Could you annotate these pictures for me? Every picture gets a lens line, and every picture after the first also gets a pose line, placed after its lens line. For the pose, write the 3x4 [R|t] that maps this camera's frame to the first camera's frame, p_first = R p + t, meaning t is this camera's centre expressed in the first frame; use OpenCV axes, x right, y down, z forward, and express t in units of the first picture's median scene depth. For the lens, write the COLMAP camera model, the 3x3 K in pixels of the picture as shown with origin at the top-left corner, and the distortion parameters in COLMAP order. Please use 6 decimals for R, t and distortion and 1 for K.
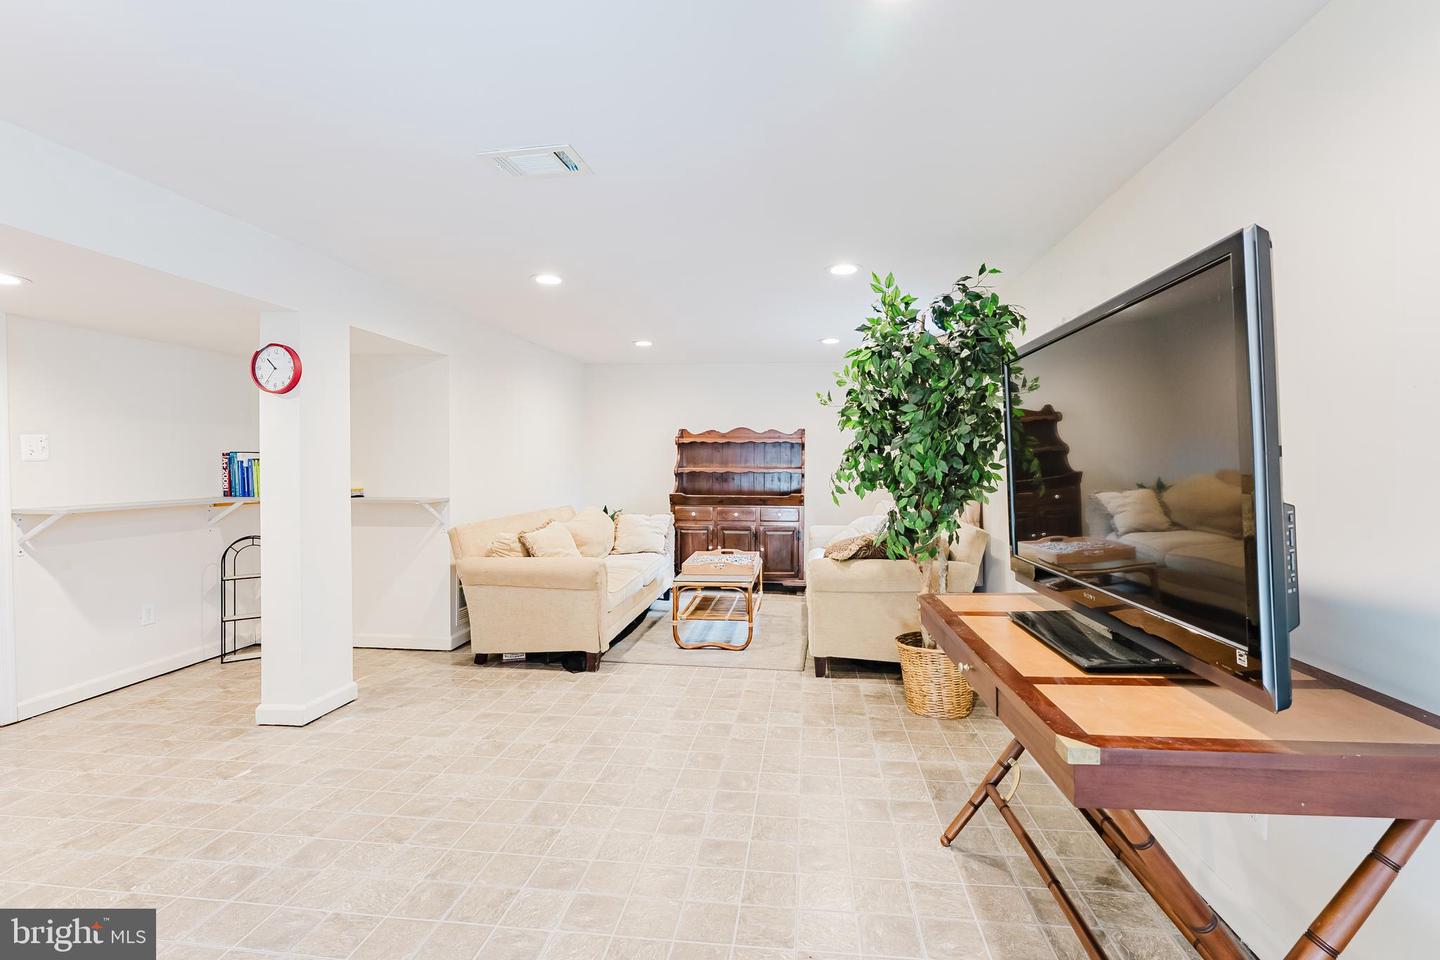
lens RADIAL K [[663.4, 0, 722.7], [0, 663.4, 474.7], [0, 0, 1]] dist [-0.001441, 0.000665]
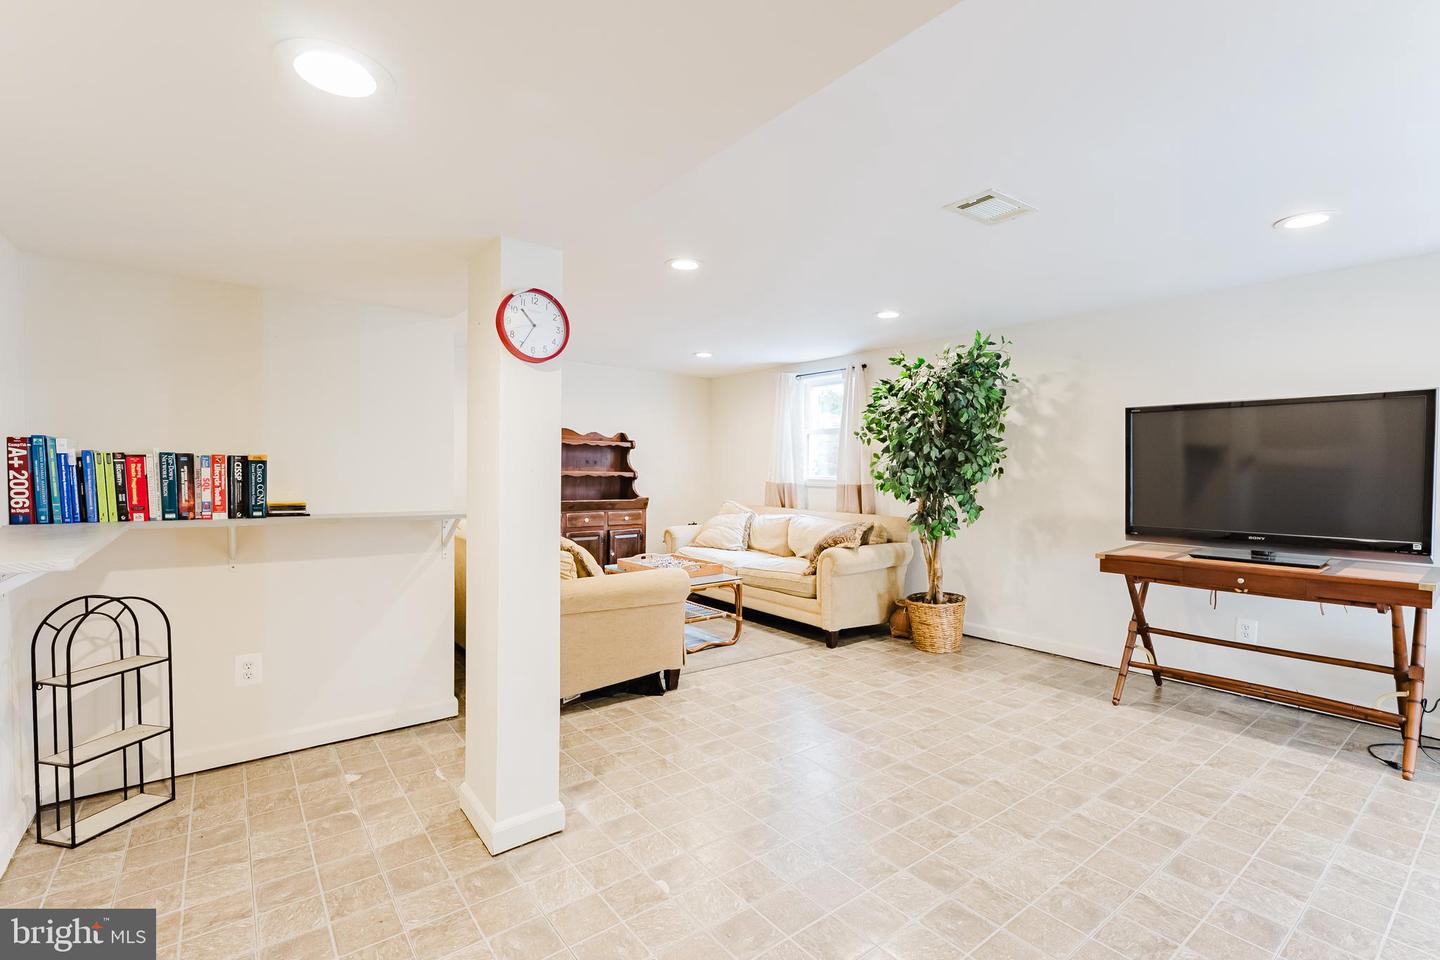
lens RADIAL K [[663.4, 0, 730.0], [0, 663.4, 480.8], [0, 0, 1]] dist [-0.001441, 0.000665]
pose [[0.699442, -0.005069, 0.714672, -0.785449], [0.001870, 0.999984, 0.005262, -0.001685], [-0.714687, -0.002345, 0.699440, 0.284478]]
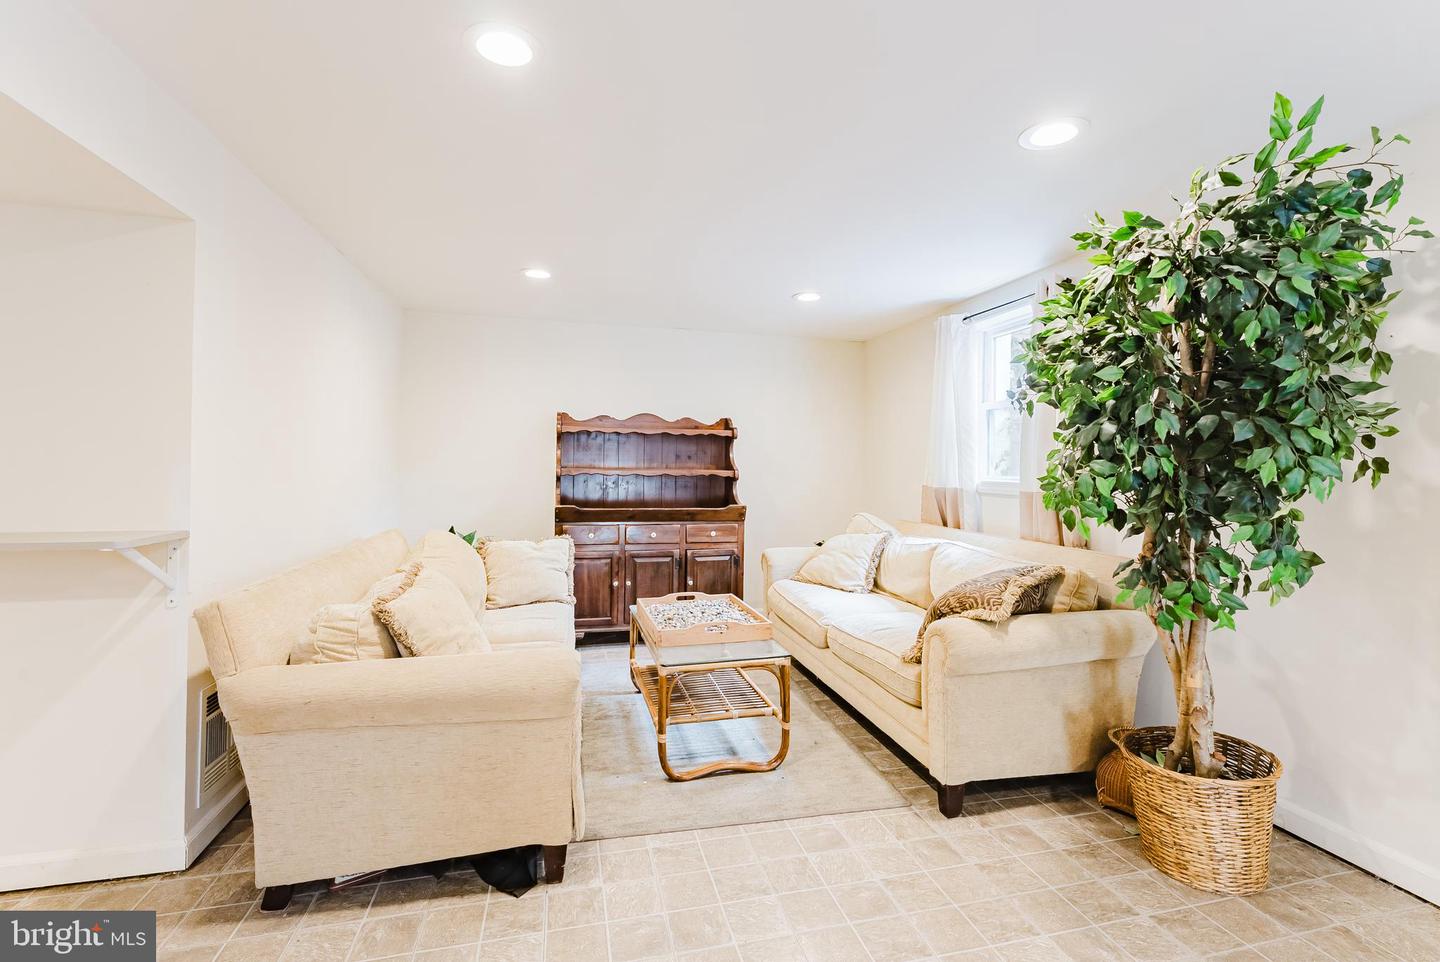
lens RADIAL K [[663.4, 0, 722.9], [0, 663.4, 459.9], [0, 0, 1]] dist [-0.001441, 0.000665]
pose [[0.931629, 0.011907, 0.363217, -0.255546], [-0.002825, 0.999670, -0.025525, -0.003214], [-0.363401, 0.022754, 0.931355, 0.479270]]
